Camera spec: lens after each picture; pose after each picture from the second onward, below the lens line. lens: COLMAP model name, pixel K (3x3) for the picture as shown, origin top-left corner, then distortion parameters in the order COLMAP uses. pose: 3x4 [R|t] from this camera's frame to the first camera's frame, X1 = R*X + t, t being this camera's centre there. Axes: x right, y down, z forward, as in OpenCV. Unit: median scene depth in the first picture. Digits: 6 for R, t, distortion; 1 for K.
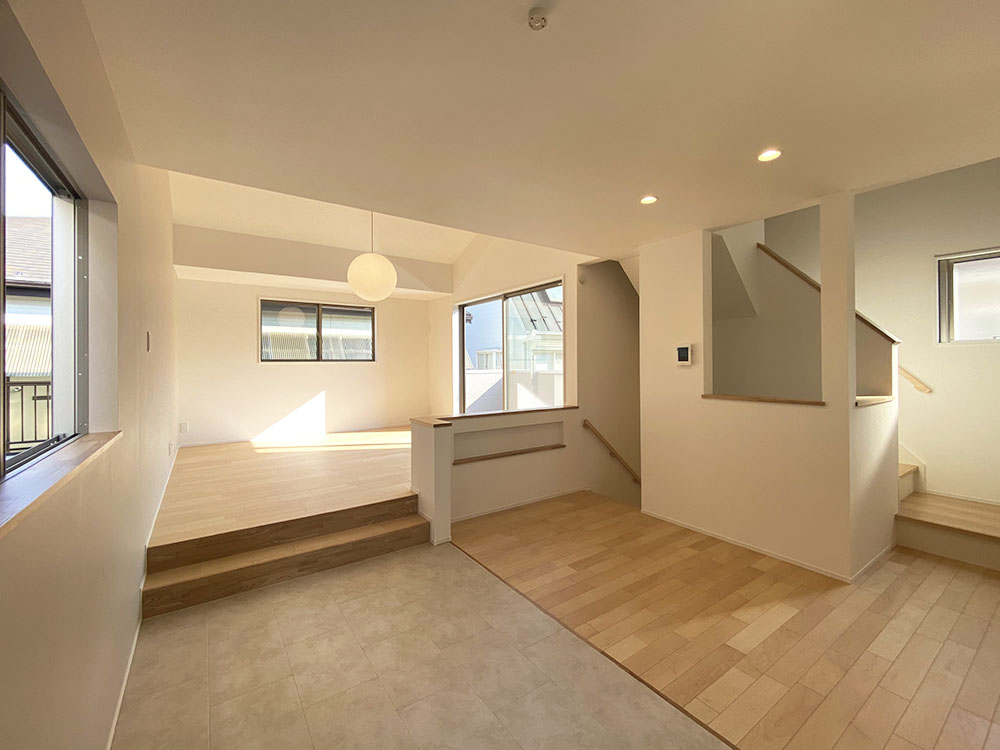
lens RADIAL K [[421.9, 0, 498.5], [0, 421.9, 361.8], [0, 0, 1]] dist [0.002328, -0.000168]
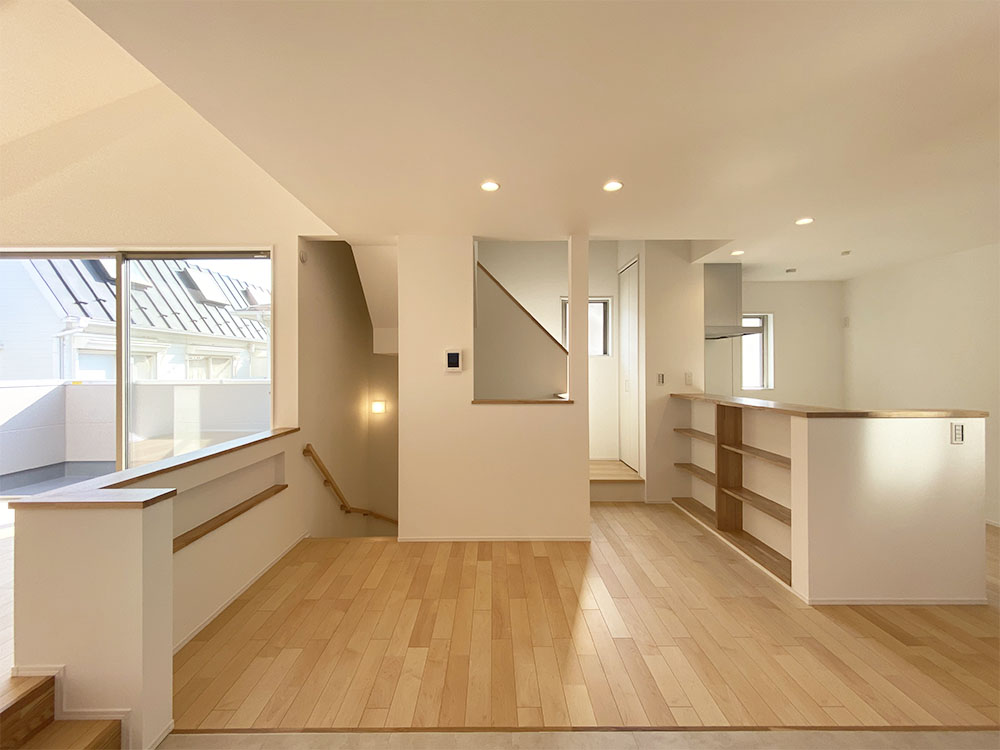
lens RADIAL K [[417.7, 0, 496.5], [0, 417.7, 368.6], [0, 0, 1]] dist [0.003415, -0.000070]
pose [[0.566264, 0.003462, 0.824217, -0.288947], [-0.004393, 0.999990, -0.001182, 0.001972], [-0.824212, -0.002952, 0.566273, 0.392307]]
